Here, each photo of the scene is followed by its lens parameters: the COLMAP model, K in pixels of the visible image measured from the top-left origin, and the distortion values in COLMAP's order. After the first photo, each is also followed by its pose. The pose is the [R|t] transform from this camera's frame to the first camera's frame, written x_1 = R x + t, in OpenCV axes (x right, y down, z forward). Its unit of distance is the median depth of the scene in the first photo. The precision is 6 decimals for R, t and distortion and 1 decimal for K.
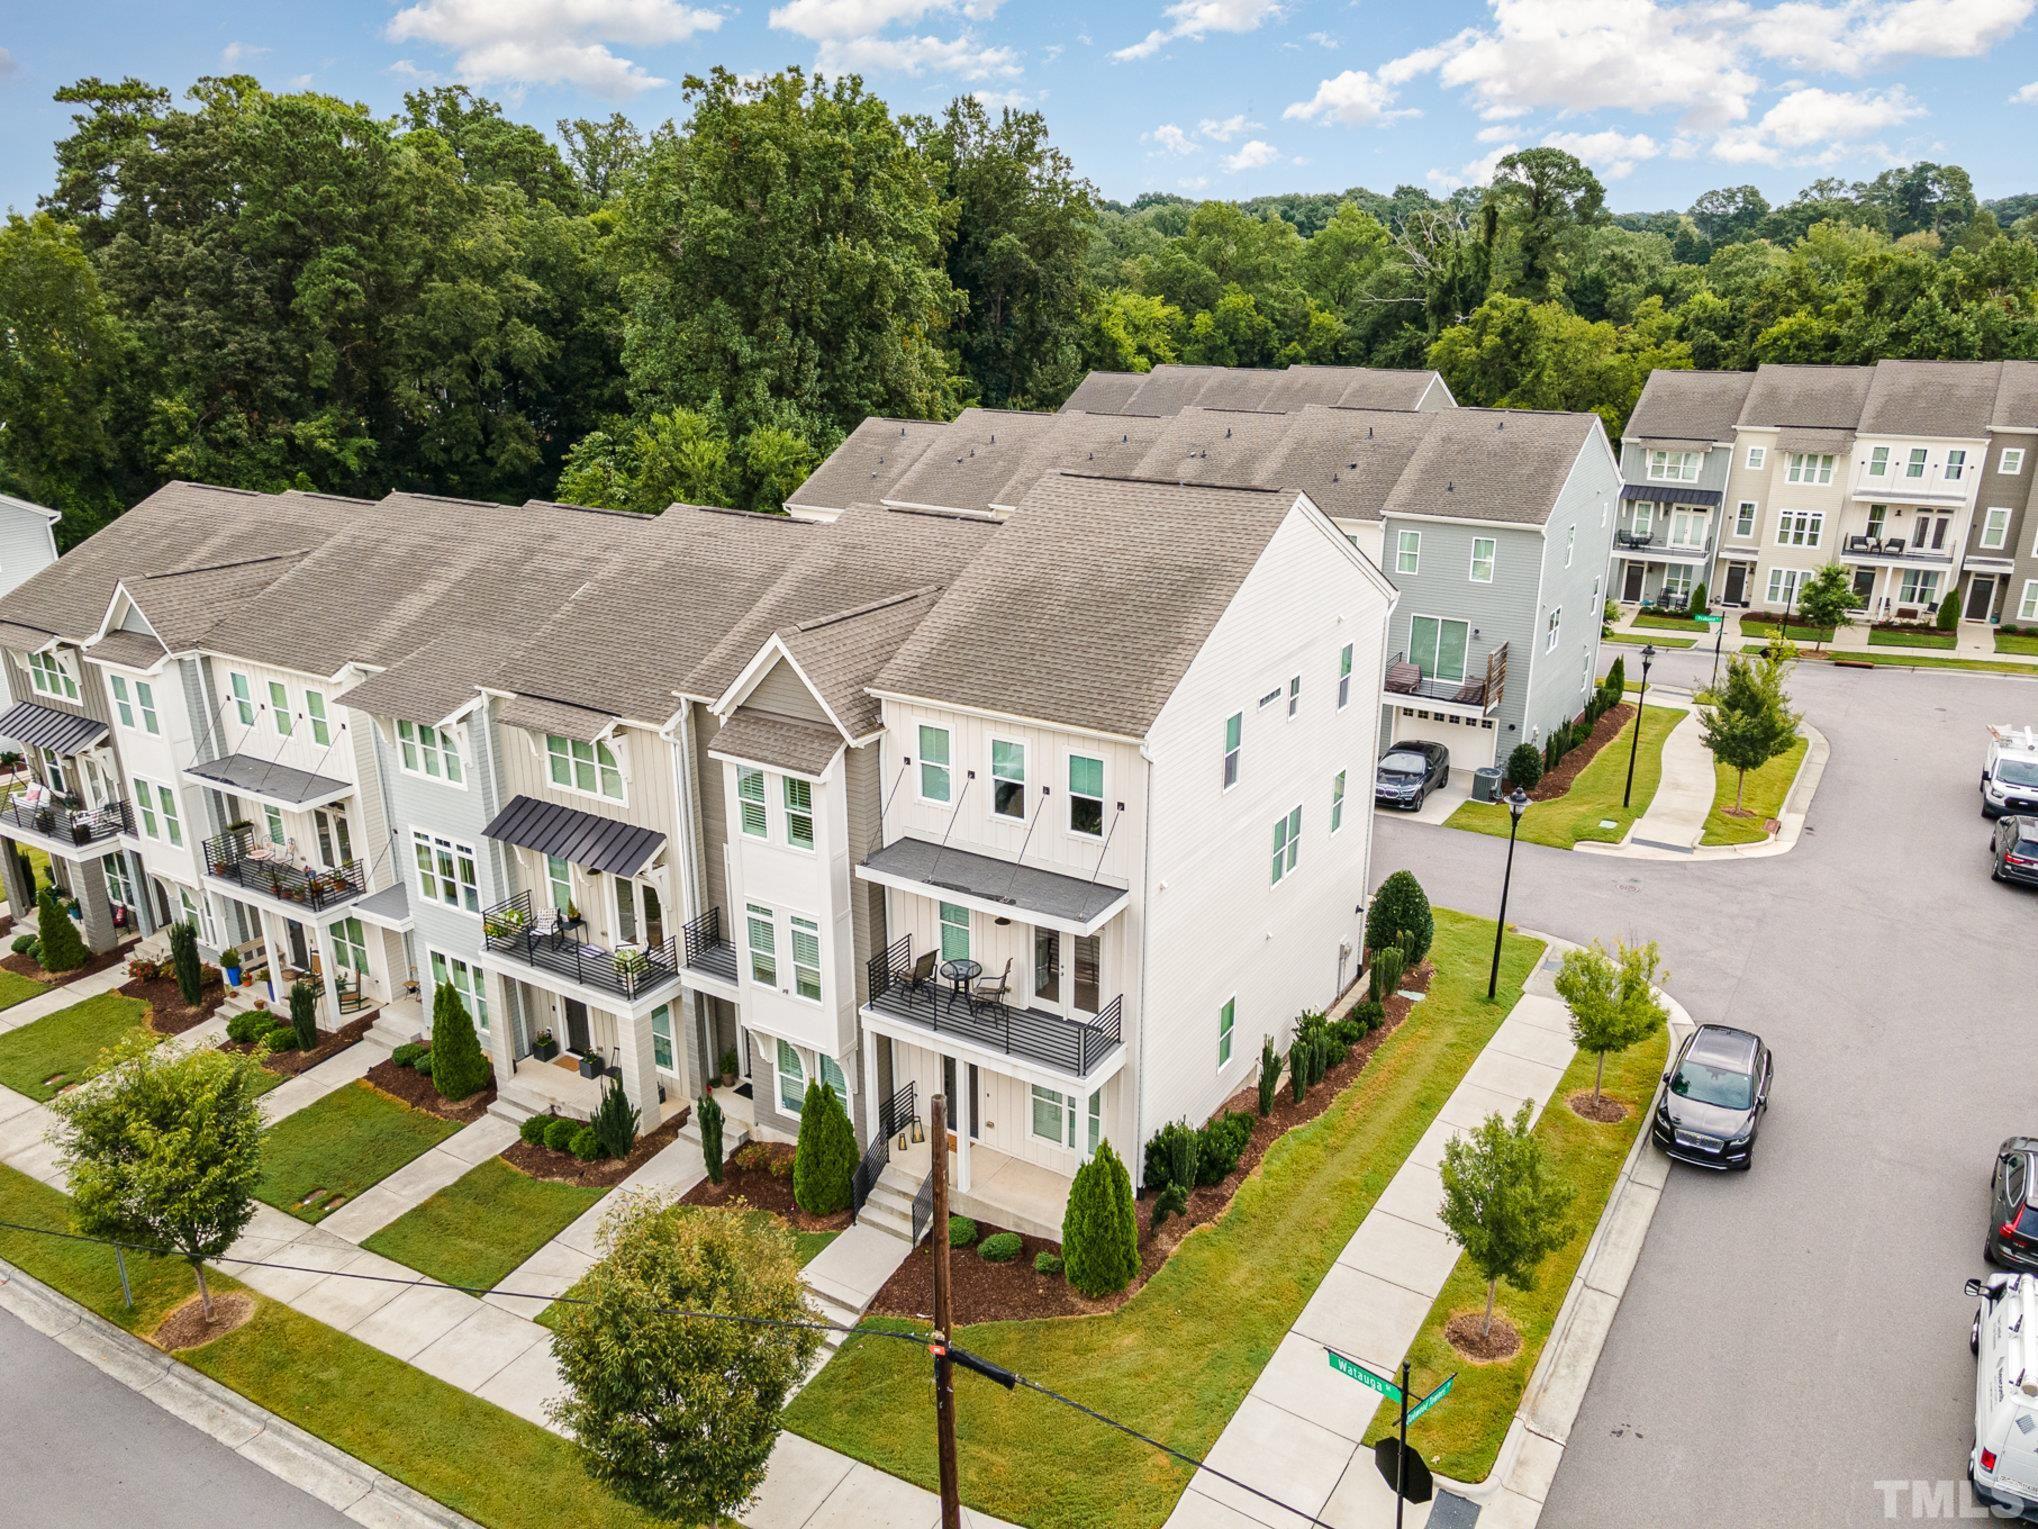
lens RADIAL K [[1476.7, 0, 1014.3], [0, 1476.7, 756.1], [0, 0, 1]] dist [0.031005, 0.021099]
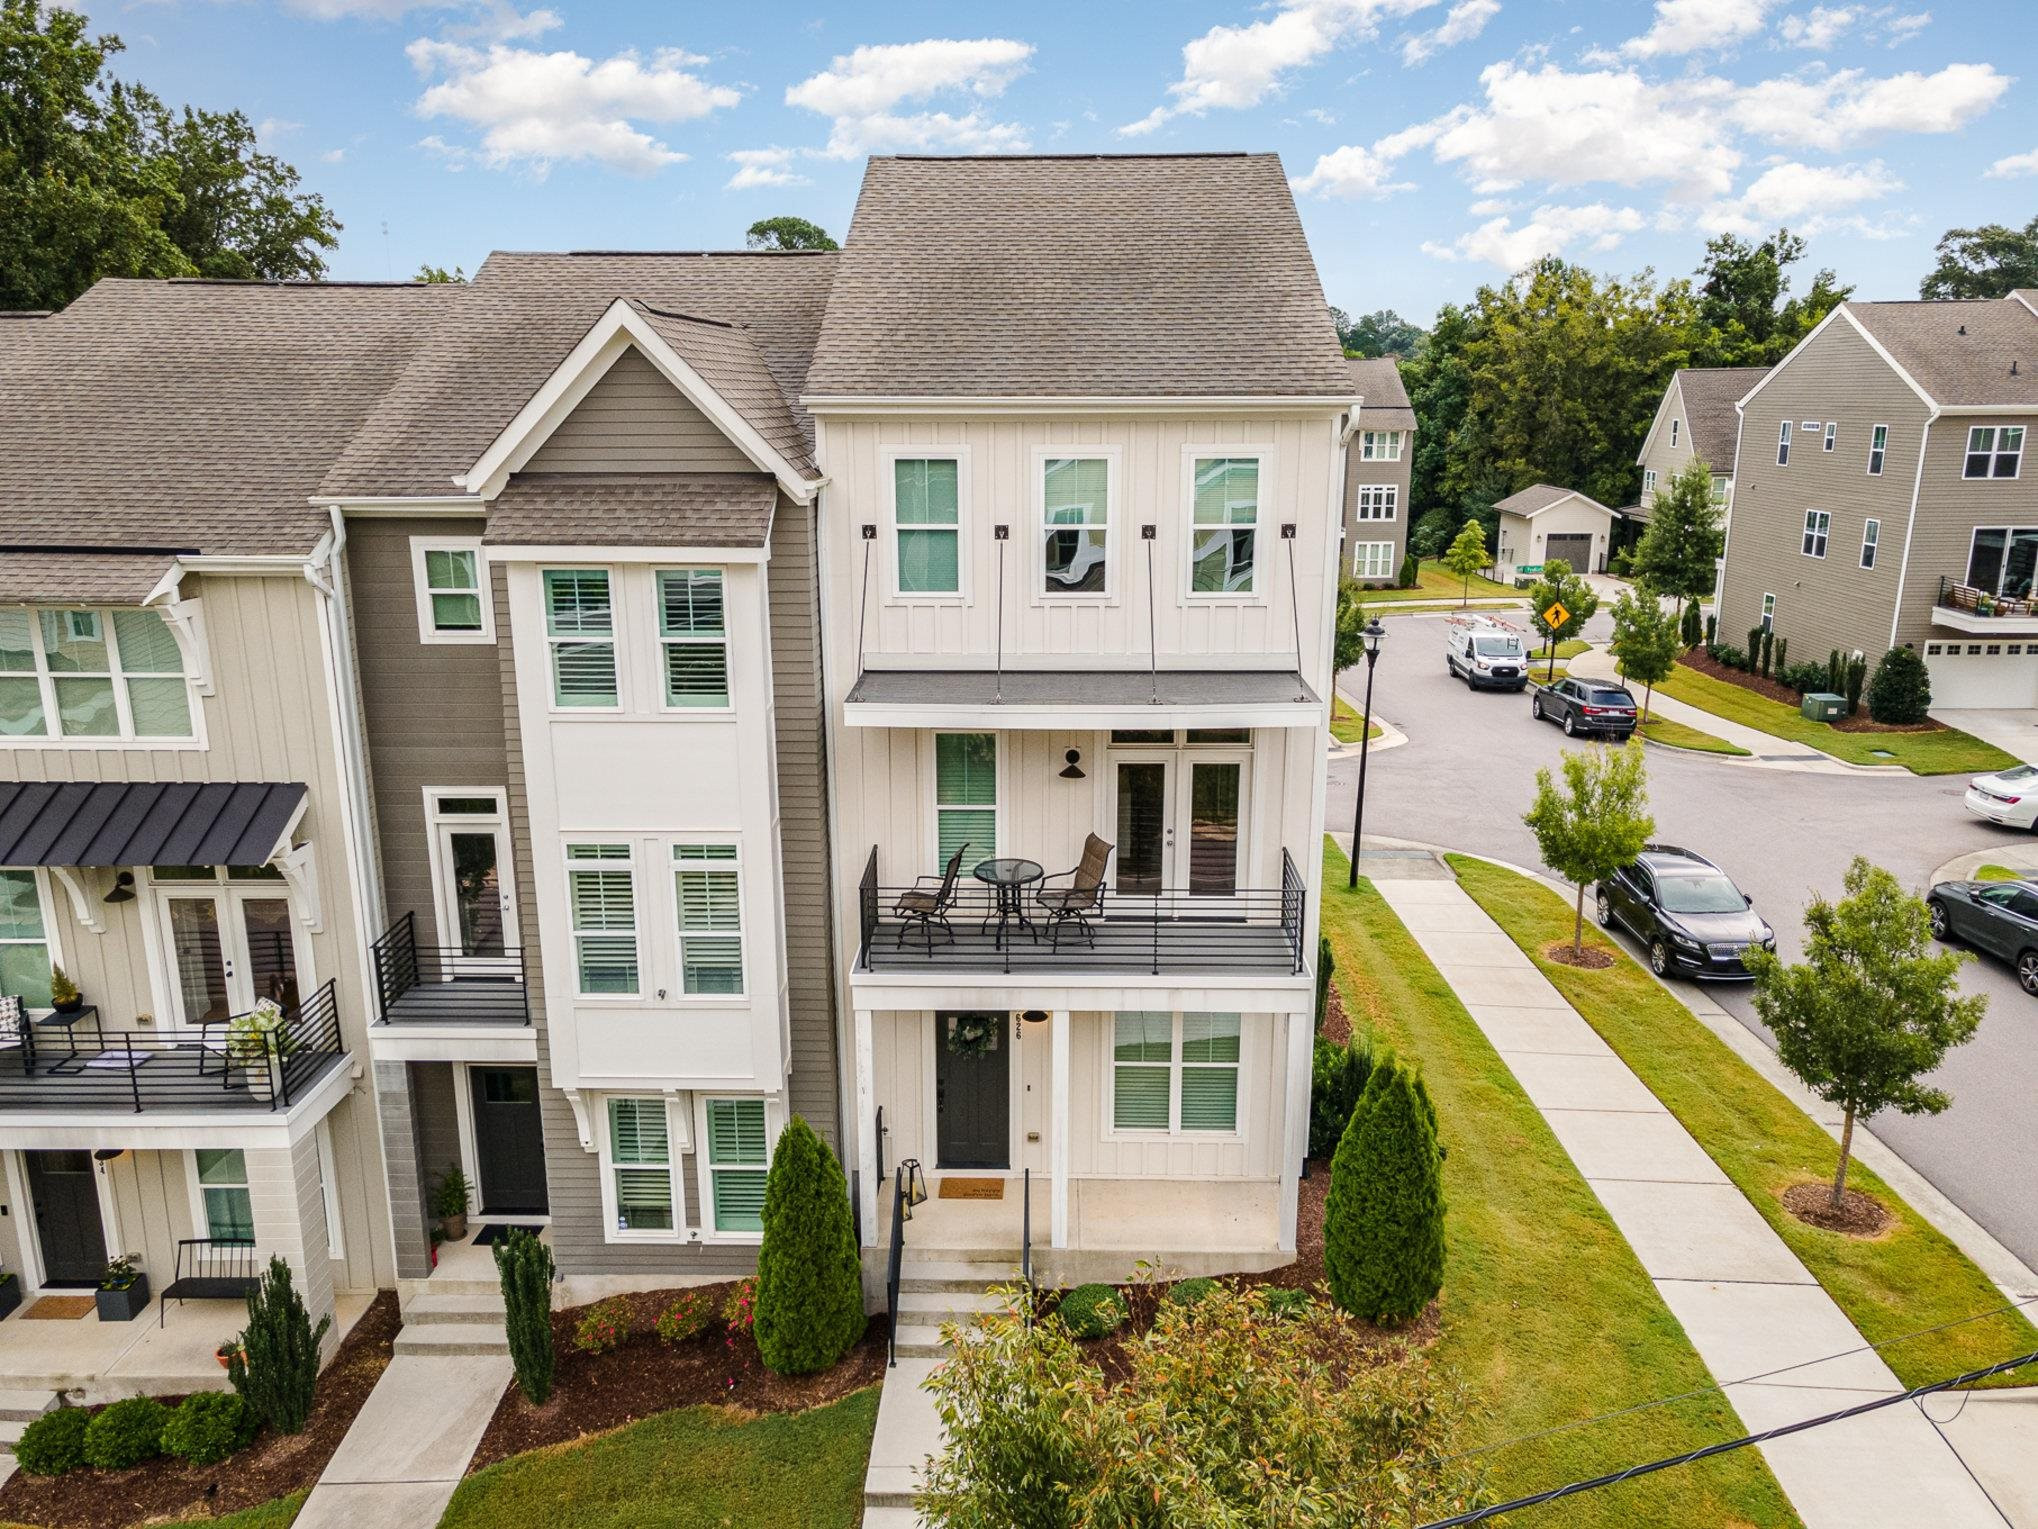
lens RADIAL K [[1476.7, 0, 1008.5], [0, 1476.7, 766.2], [0, 0, 1]] dist [0.031005, 0.021099]
pose [[0.861757, -0.126717, 0.491242, -0.262181], [0.165954, 0.985442, -0.036927, 0.101449], [-0.479411, 0.113346, 0.870240, 0.389205]]
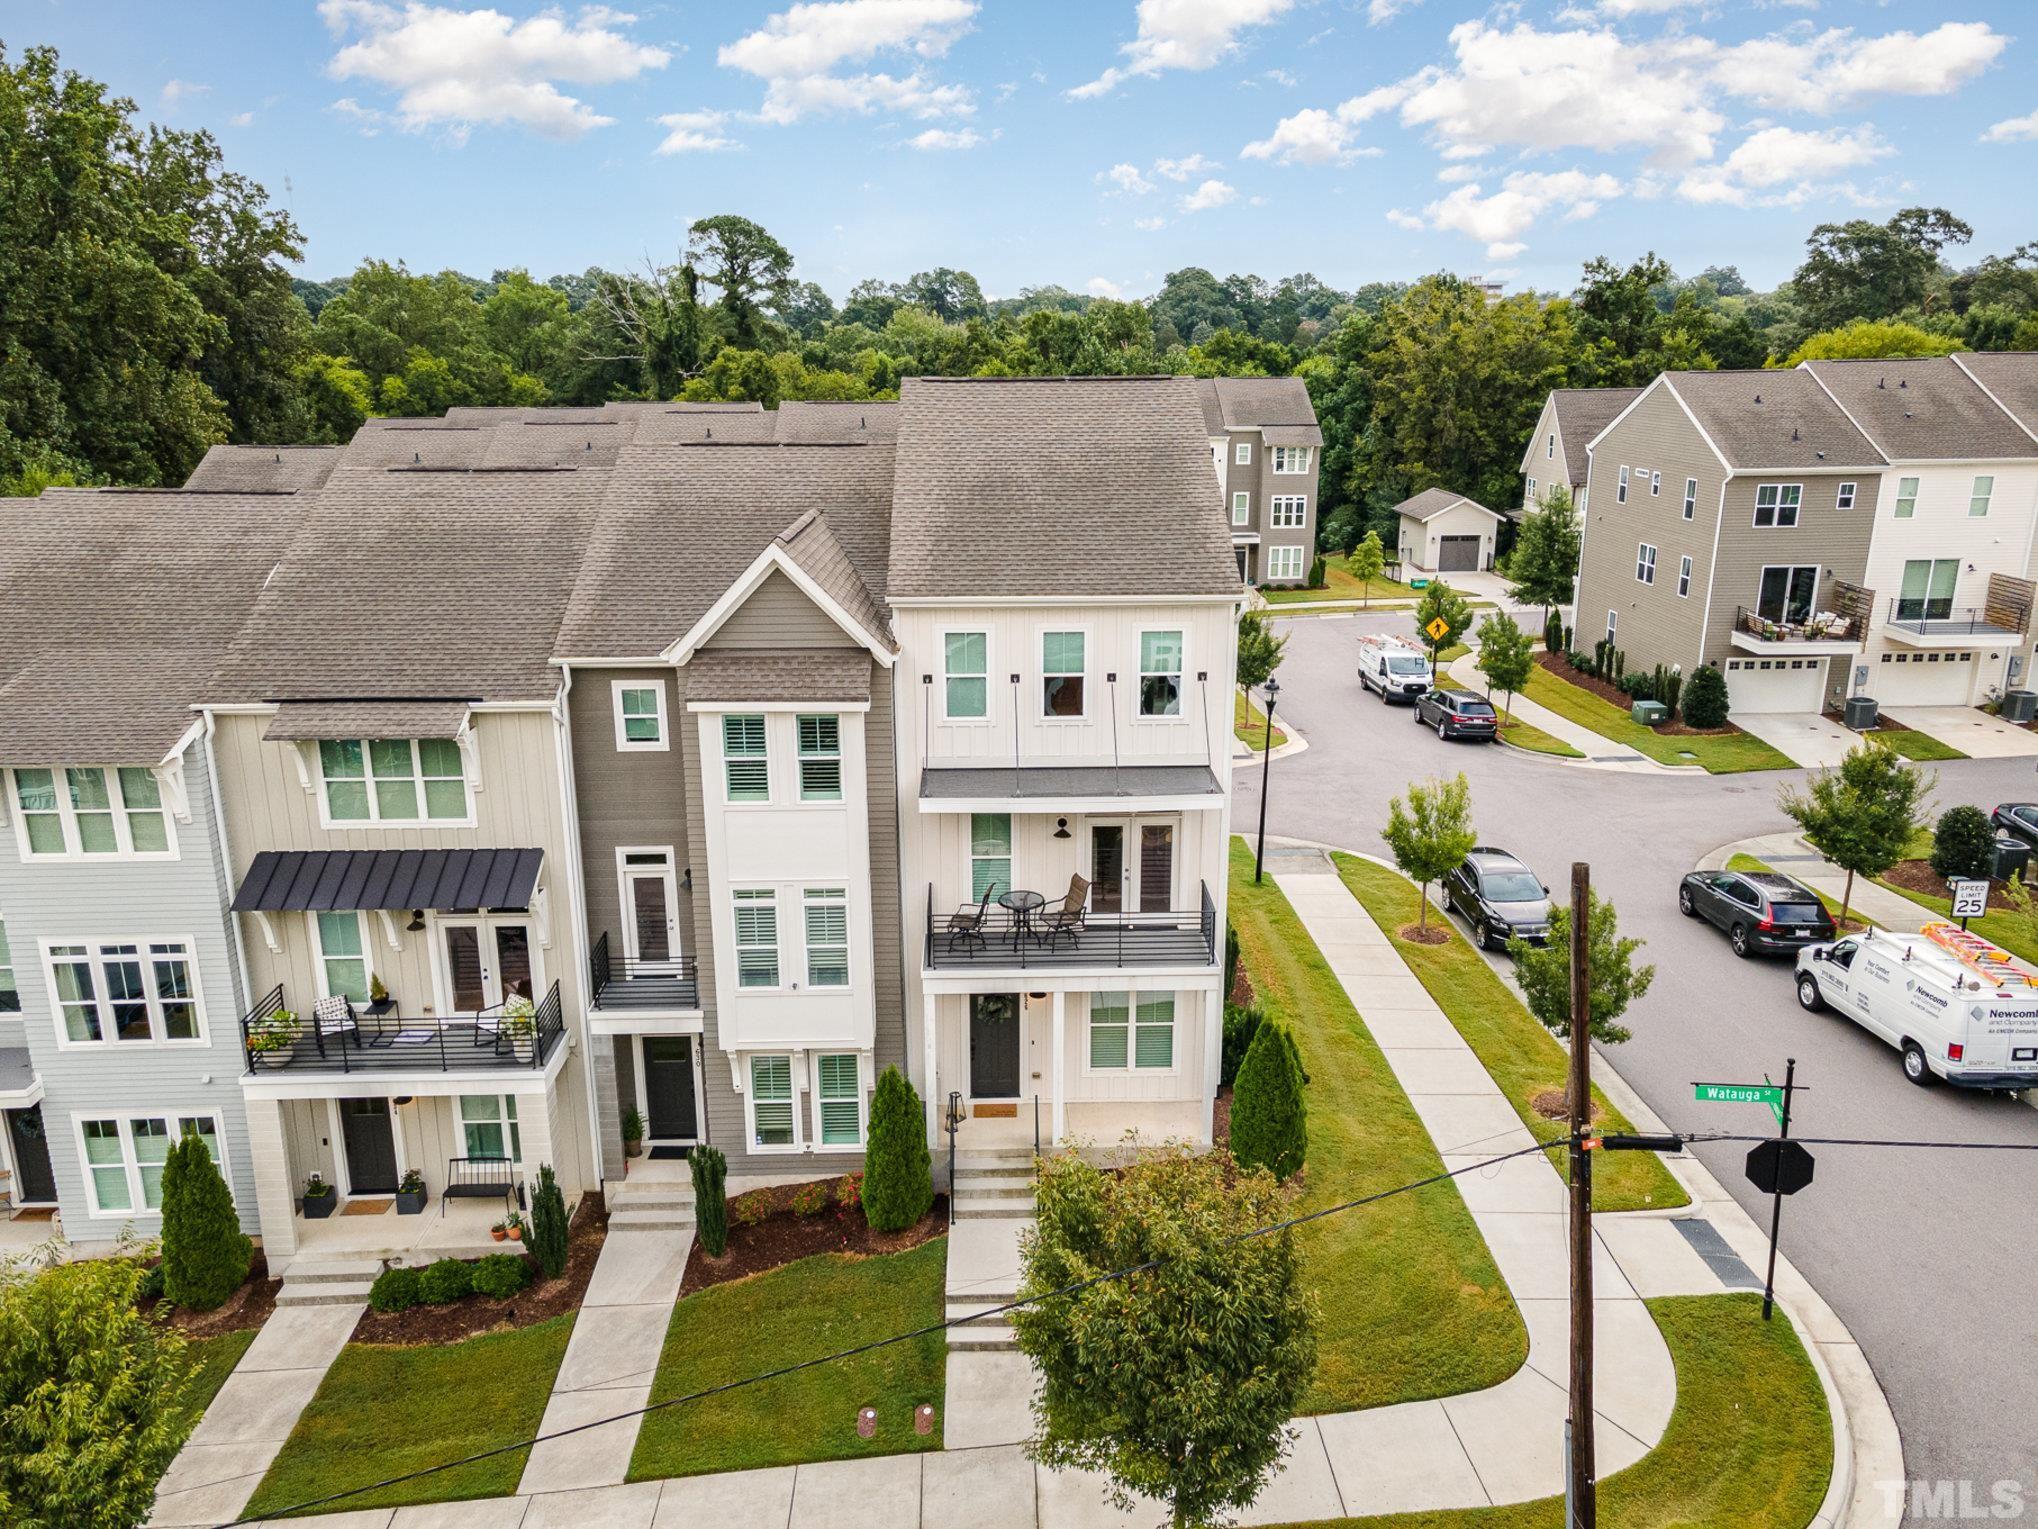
lens RADIAL K [[1476.7, 0, 1006.9], [0, 1476.7, 764.0], [0, 0, 1]] dist [0.031005, 0.021099]
pose [[0.835497, -0.152831, 0.527815, -0.409797], [0.181361, 0.983414, -0.002331, 0.051818], [-0.518704, 0.097673, 0.849356, 0.191226]]
